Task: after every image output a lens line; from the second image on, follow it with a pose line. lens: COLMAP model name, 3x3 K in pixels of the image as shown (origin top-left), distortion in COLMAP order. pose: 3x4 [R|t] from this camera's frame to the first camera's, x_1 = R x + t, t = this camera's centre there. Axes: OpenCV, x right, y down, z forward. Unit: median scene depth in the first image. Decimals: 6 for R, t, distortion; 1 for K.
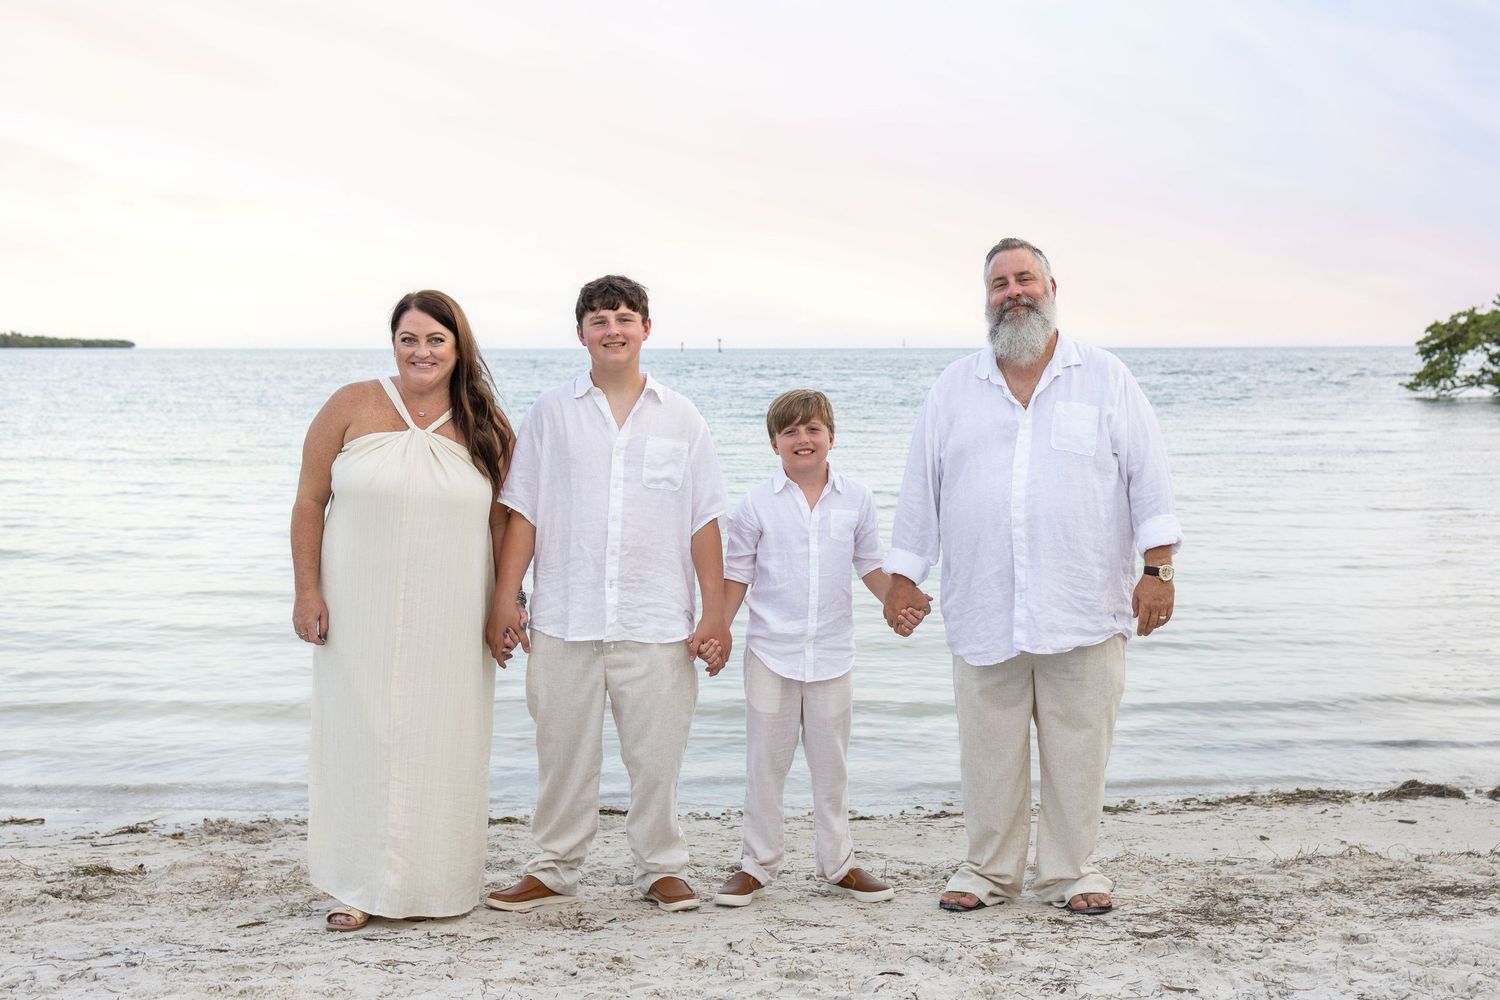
lens RADIAL K [[1961.6, 0, 750.0], [0, 1961.6, 500.0], [0, 0, 1]] dist [-0.018890, -0.132986]
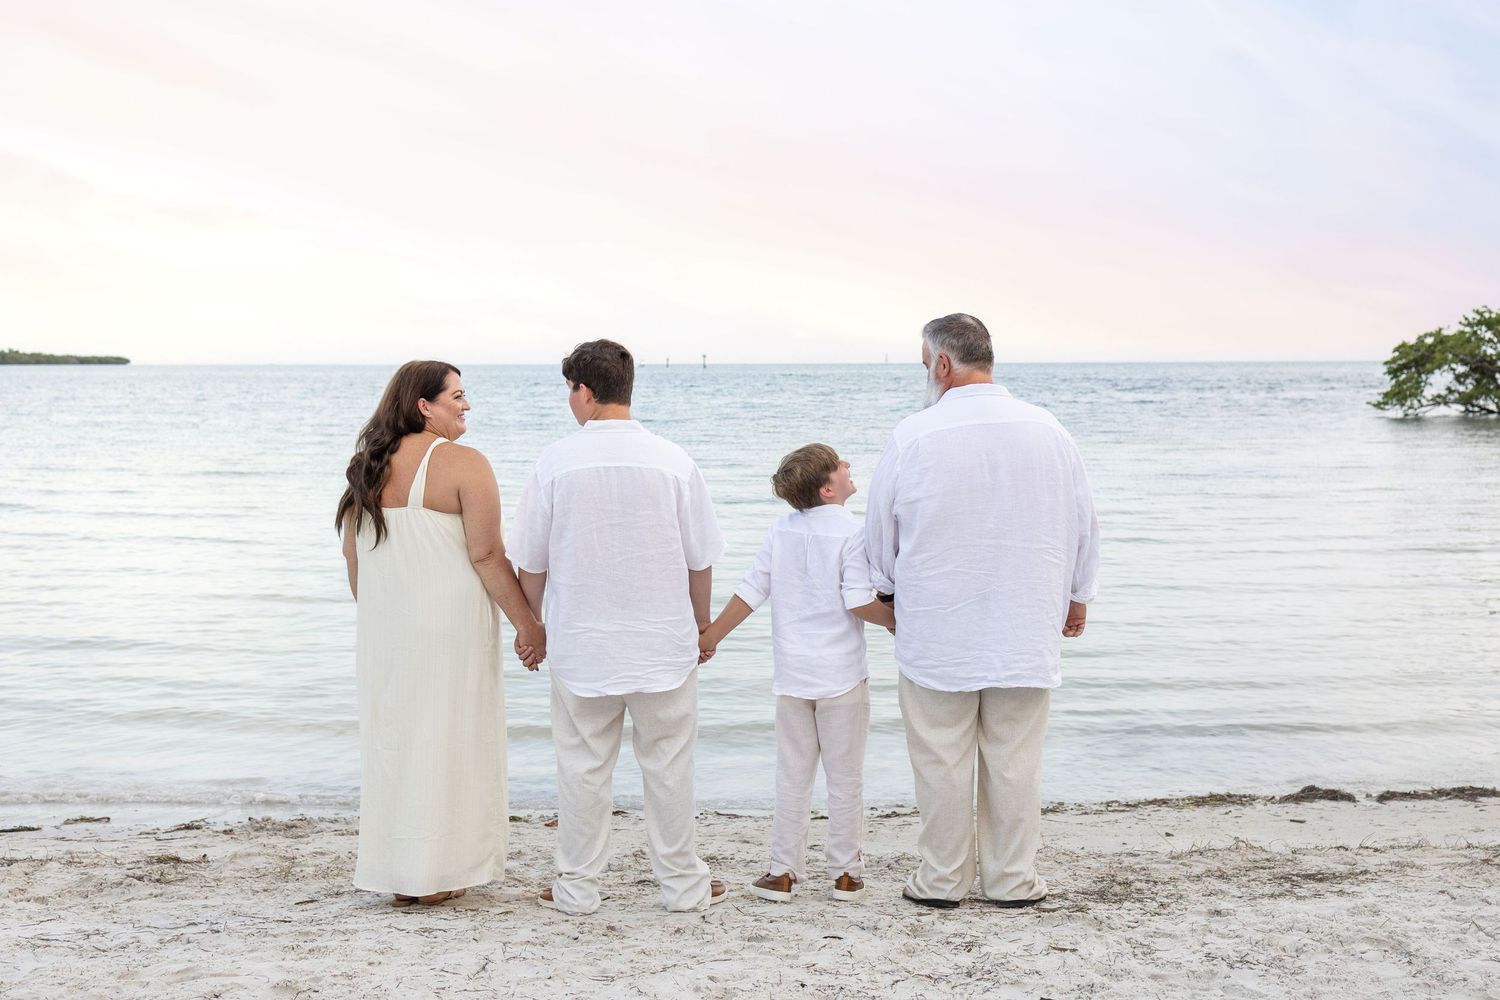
lens RADIAL K [[1961.6, 0, 750.0], [0, 1961.6, 500.0], [0, 0, 1]] dist [-0.018890, -0.132986]
pose [[0.999971, 0.001563, 0.007489, 0.007778], [-0.001524, 0.999985, -0.005221, -0.021719], [-0.007497, 0.005210, 0.999958, -0.184376]]
